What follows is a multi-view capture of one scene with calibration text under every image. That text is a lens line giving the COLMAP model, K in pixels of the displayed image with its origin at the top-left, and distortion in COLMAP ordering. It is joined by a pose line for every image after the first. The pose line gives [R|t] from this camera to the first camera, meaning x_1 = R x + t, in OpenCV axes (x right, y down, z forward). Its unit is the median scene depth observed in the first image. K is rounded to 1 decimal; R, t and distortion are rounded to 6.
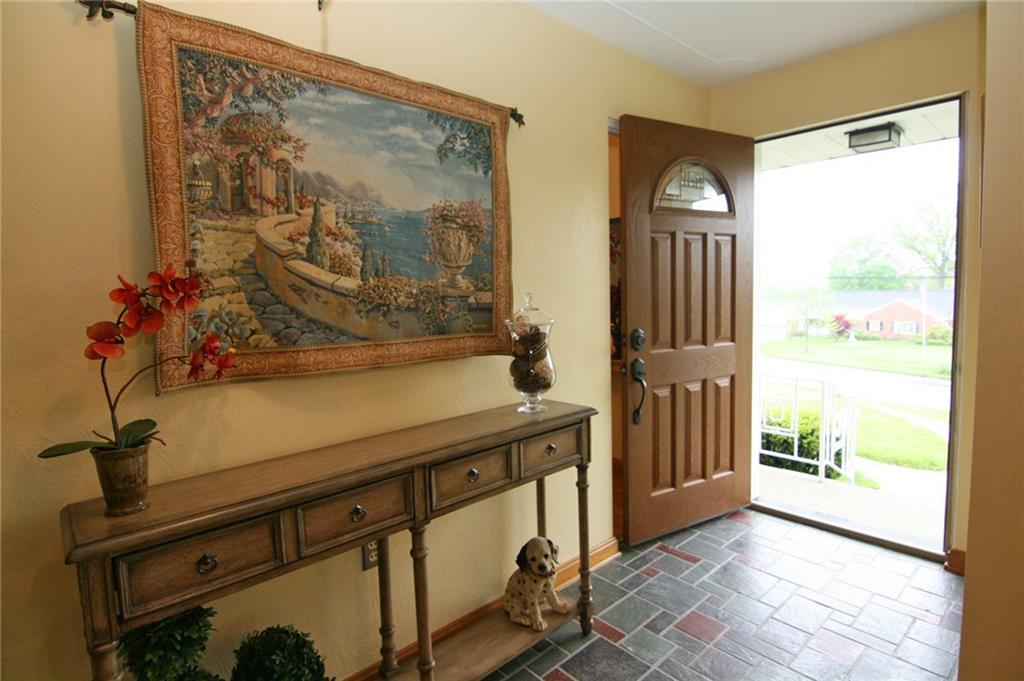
lens RADIAL K [[526.3, 0, 511.9], [0, 526.3, 336.8], [0, 0, 1]] dist [-0.011693, -0.000317]
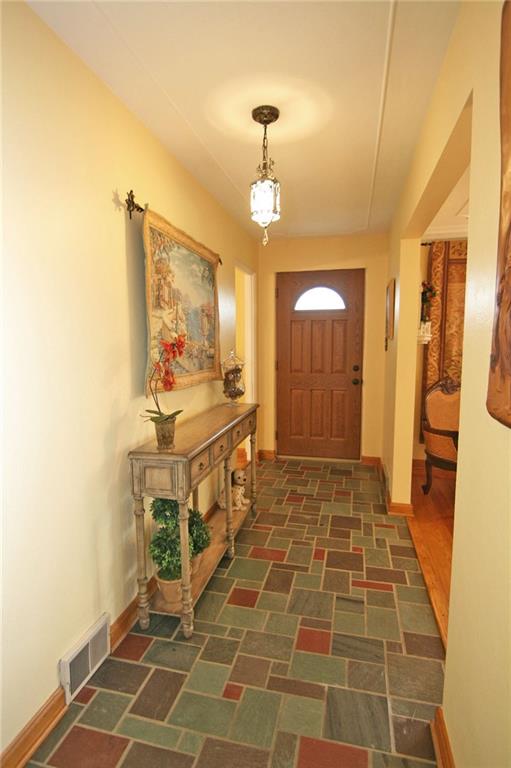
lens RADIAL K [[402.8, 0, 253.7], [0, 402.8, 382.8], [0, 0, 1]] dist [0.001817, -0.000351]
pose [[0.820740, -0.035223, 0.570215, -1.001884], [0.031149, 0.999372, 0.016897, 0.030005], [-0.570453, 0.003893, 0.821321, -0.421129]]
